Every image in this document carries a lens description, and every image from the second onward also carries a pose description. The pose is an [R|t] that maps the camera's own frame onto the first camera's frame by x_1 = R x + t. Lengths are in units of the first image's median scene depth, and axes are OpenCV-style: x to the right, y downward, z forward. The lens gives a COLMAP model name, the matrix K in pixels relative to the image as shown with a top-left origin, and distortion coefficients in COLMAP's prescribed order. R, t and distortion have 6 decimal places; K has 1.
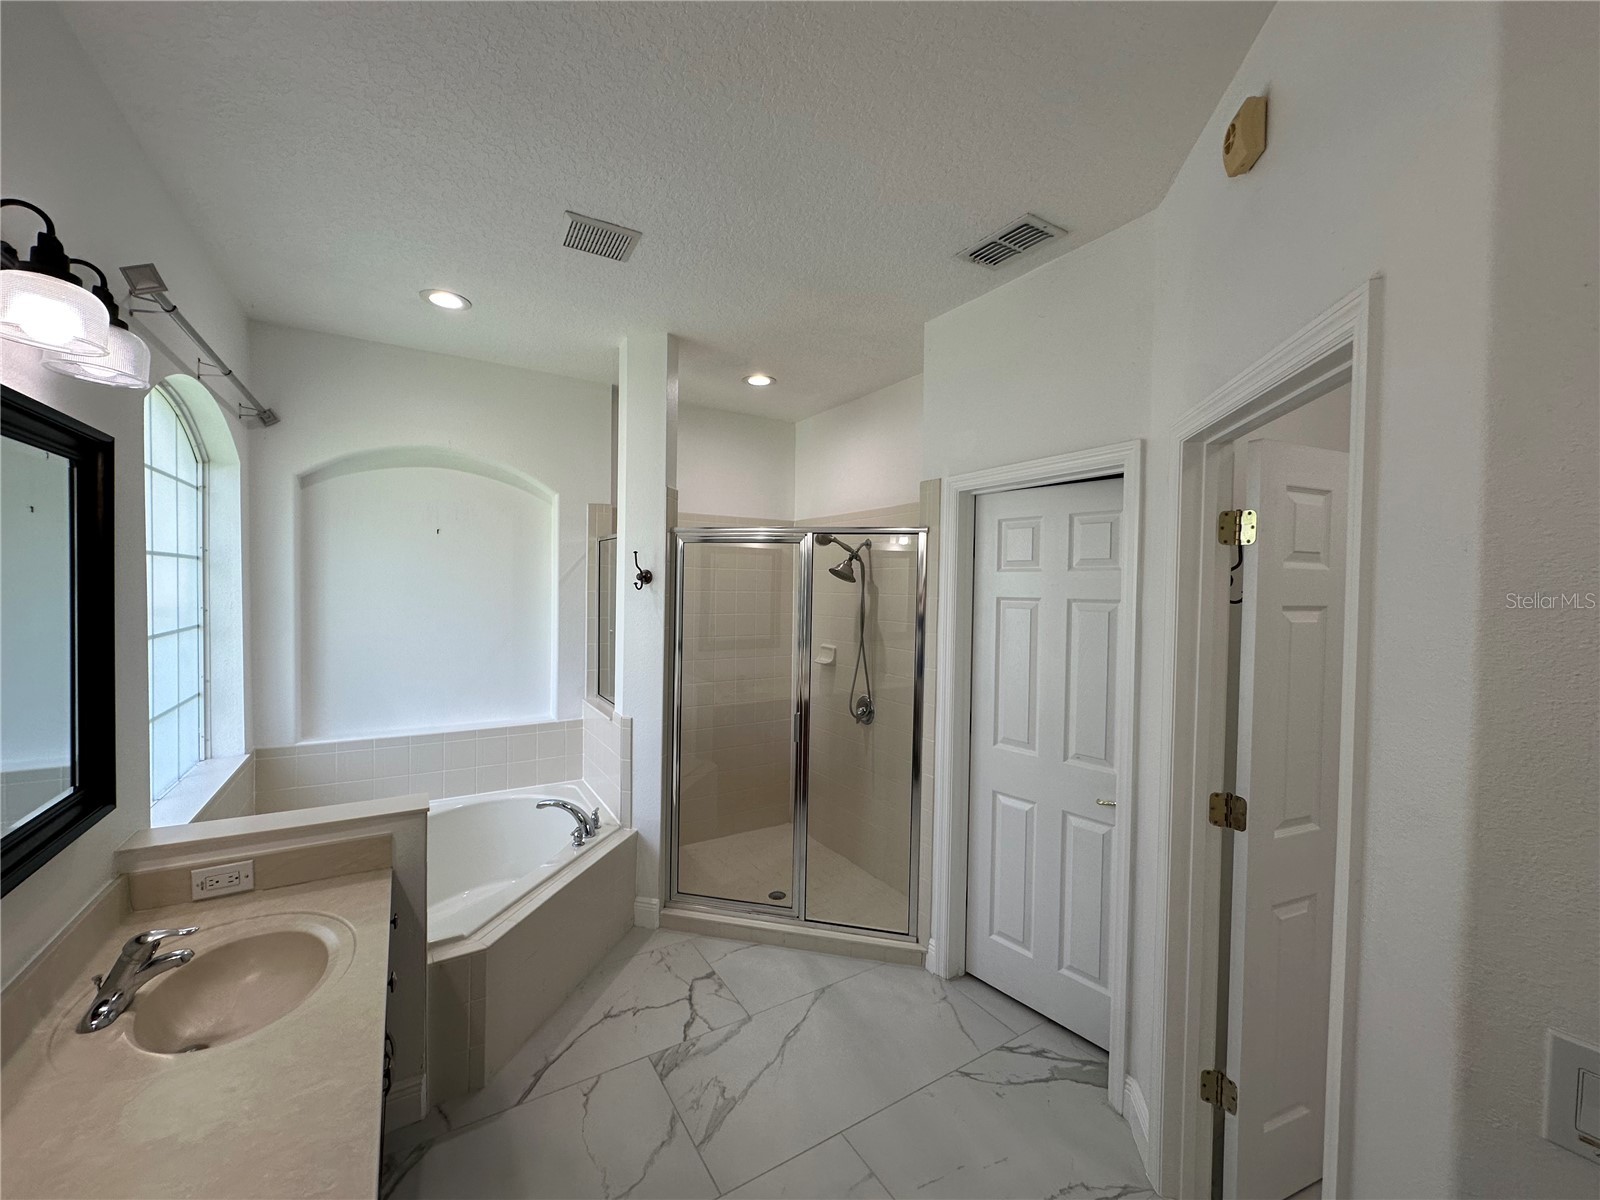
lens RADIAL K [[637.9, 0, 800.0], [0, 637.9, 600.0], [0, 0, 1]] dist [-0.002973, 0.000318]
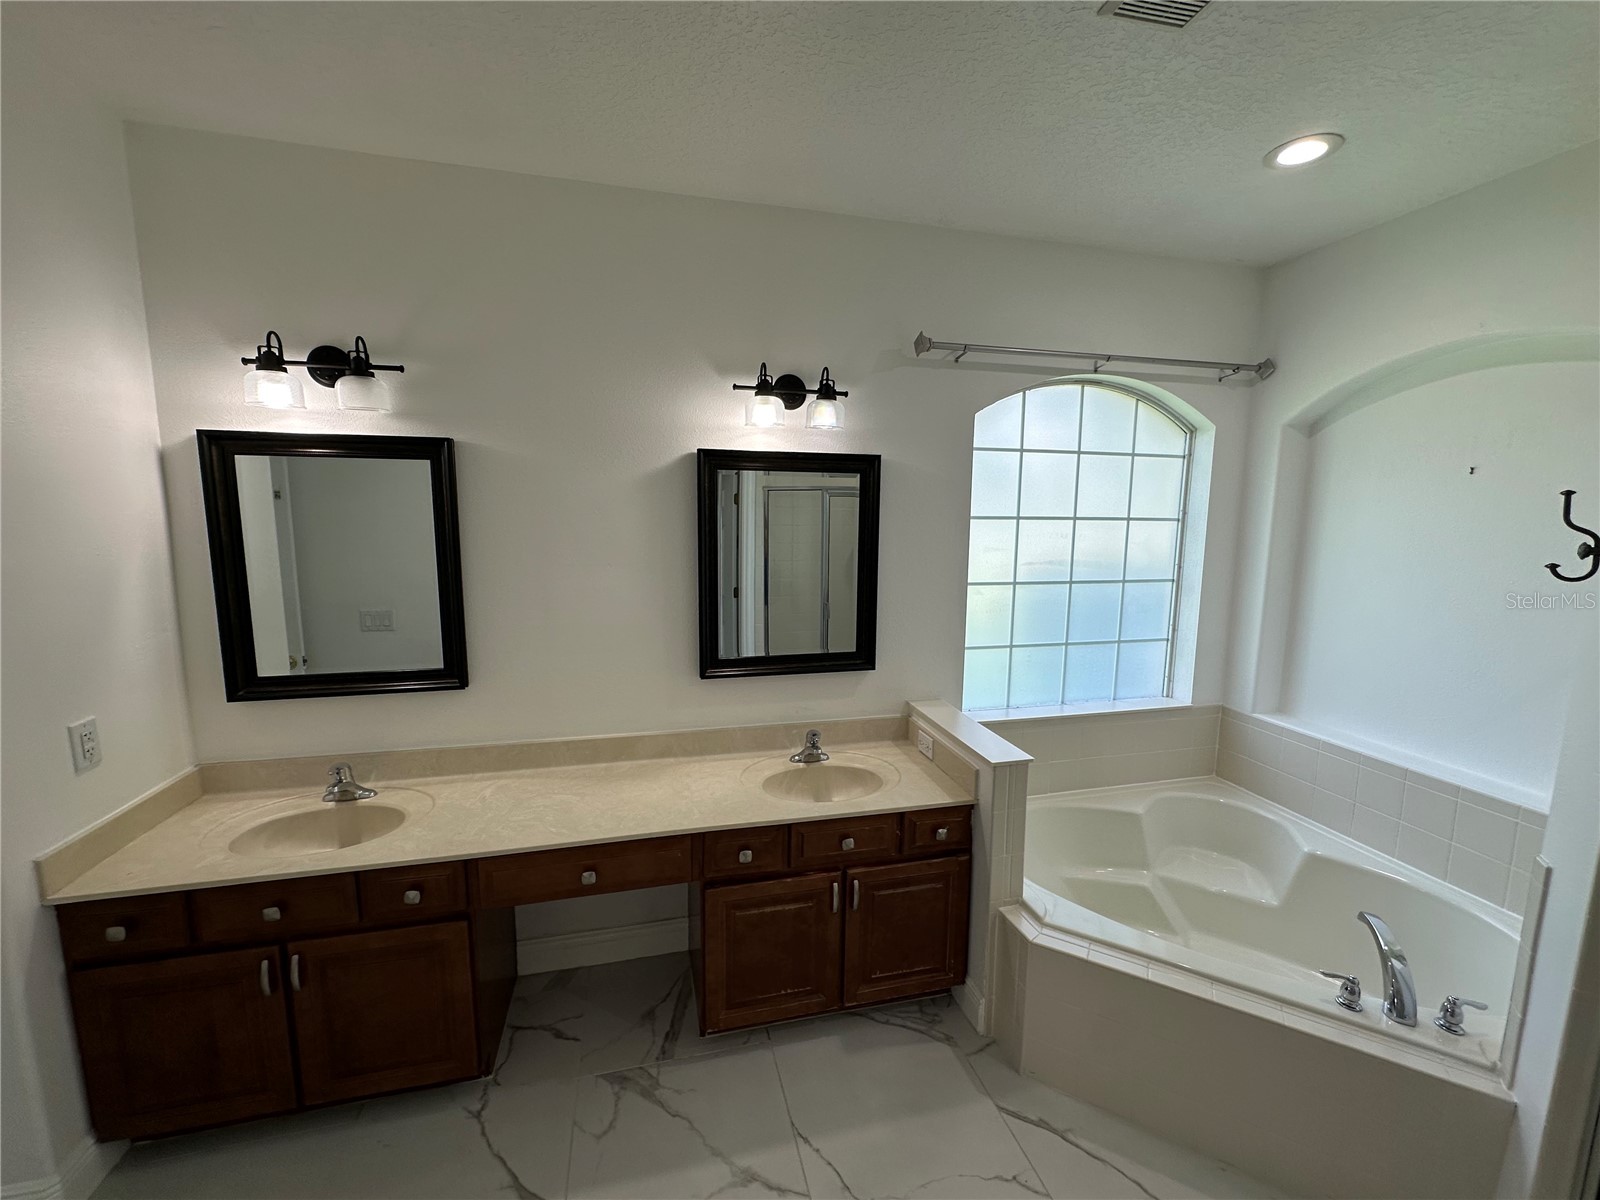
lens RADIAL K [[637.9, 0, 800.0], [0, 637.9, 600.0], [0, 0, 1]] dist [-0.002973, 0.000318]
pose [[-0.302765, 0.108312, -0.946891, 0.383286], [-0.038403, 0.991328, 0.125674, -0.046989], [0.952291, 0.074413, -0.295980, 0.799000]]
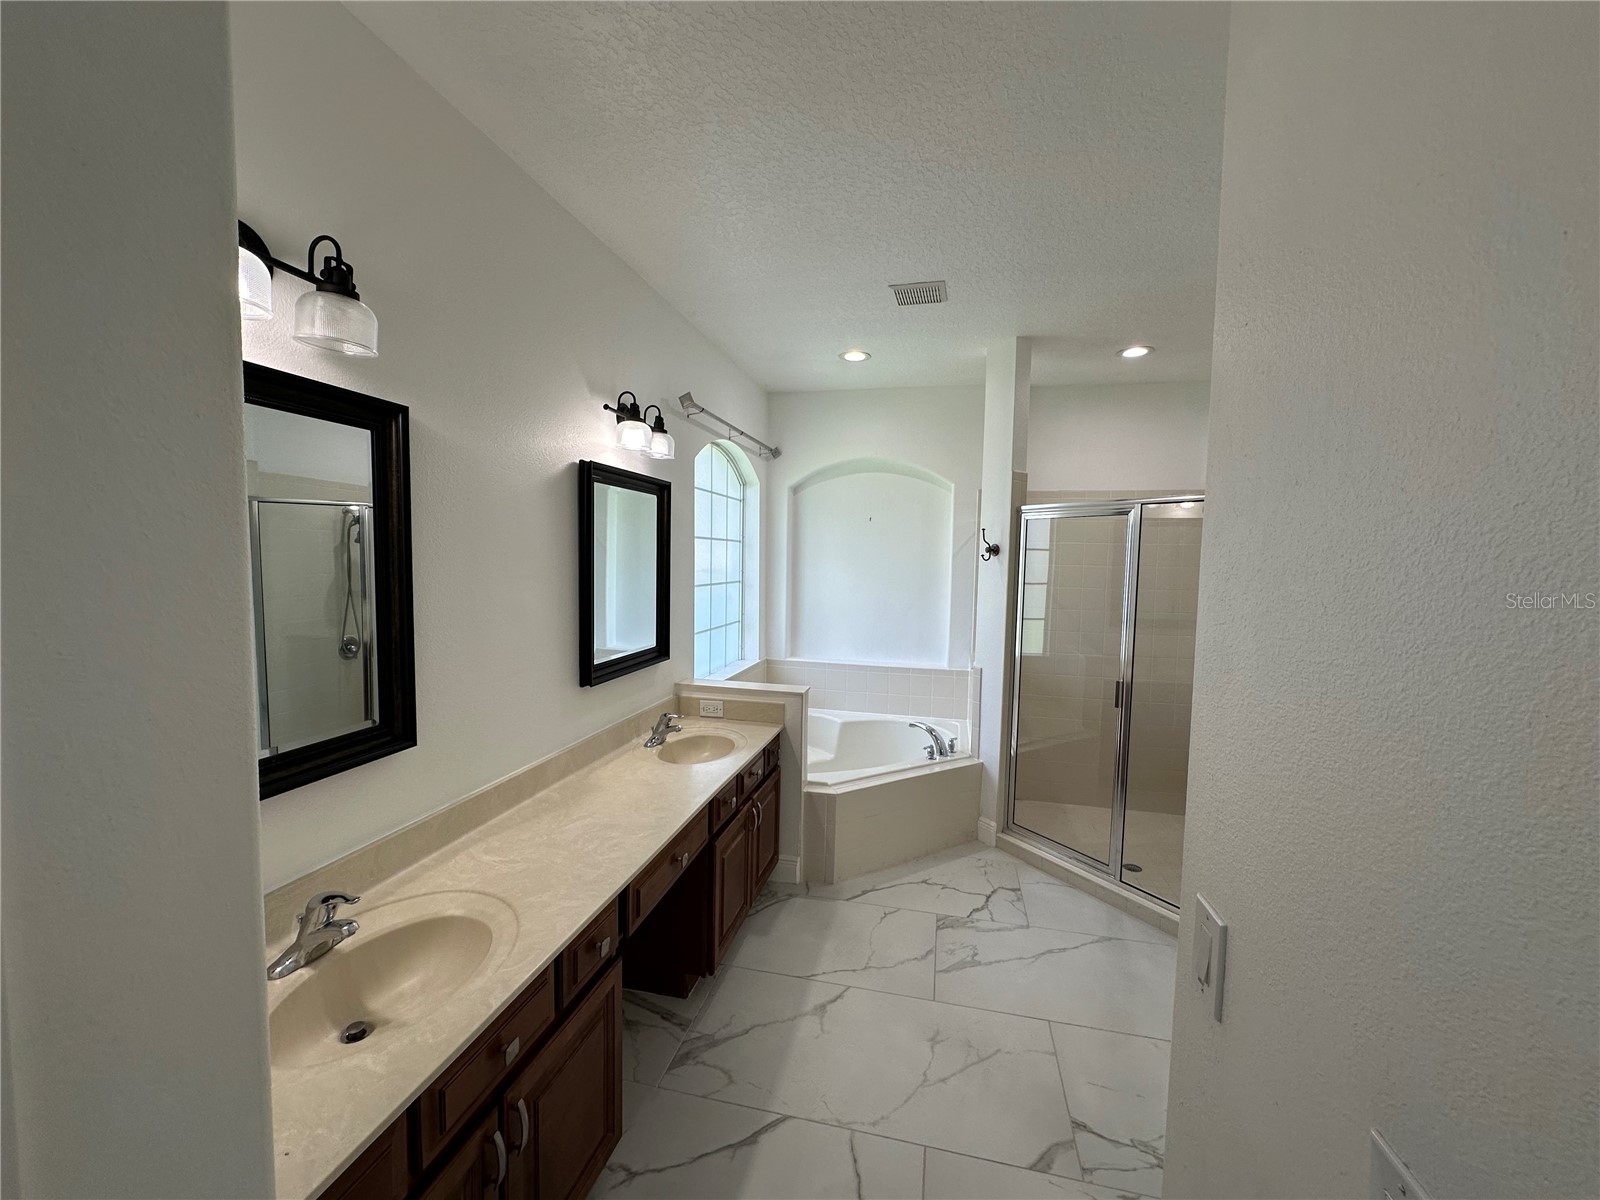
lens RADIAL K [[637.9, 0, 800.0], [0, 637.9, 600.0], [0, 0, 1]] dist [-0.002973, 0.000318]
pose [[0.708305, 0.043165, -0.704585, 0.431801], [-0.023363, 0.999015, 0.037716, 0.025596], [0.705520, -0.010254, 0.708616, -0.115639]]
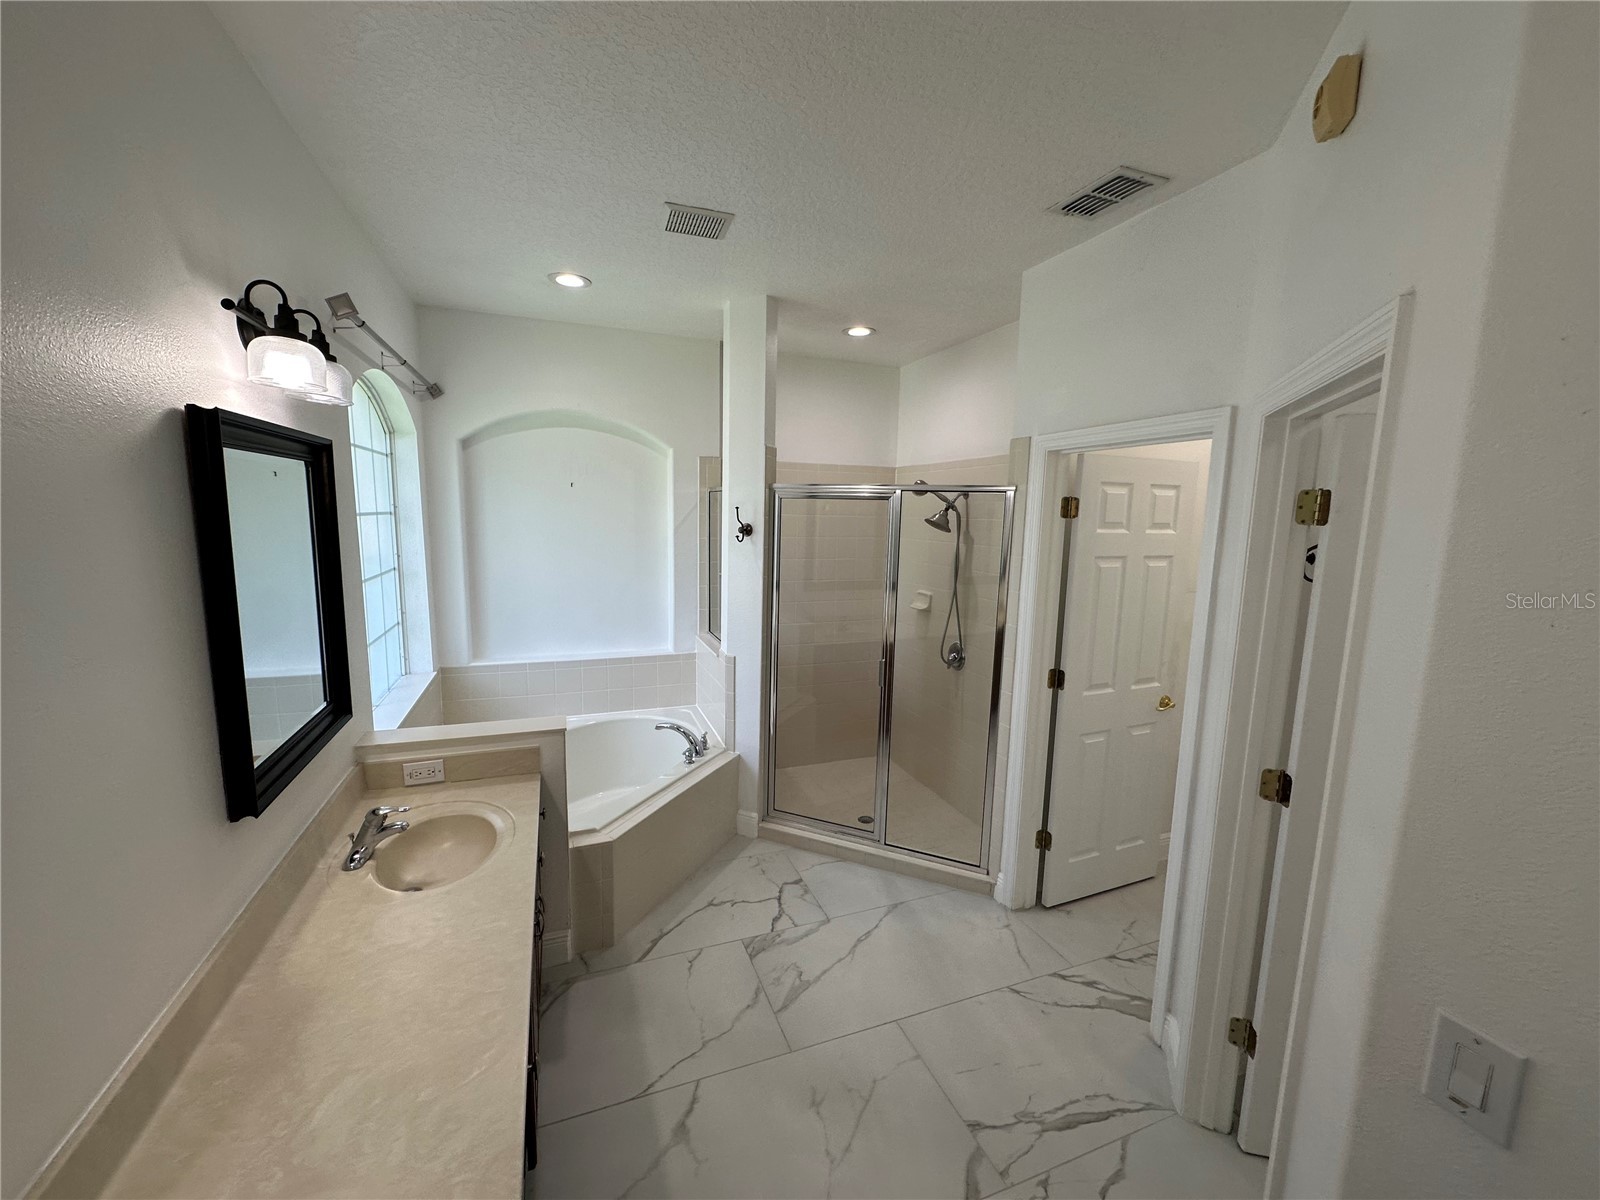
lens RADIAL K [[637.9, 0, 800.0], [0, 637.9, 600.0], [0, 0, 1]] dist [-0.002973, 0.000318]
pose [[0.982166, 0.031315, -0.185388, 0.068377], [-0.010382, 0.993560, 0.112828, -0.052542], [0.187727, -0.108892, 0.976167, -0.077076]]
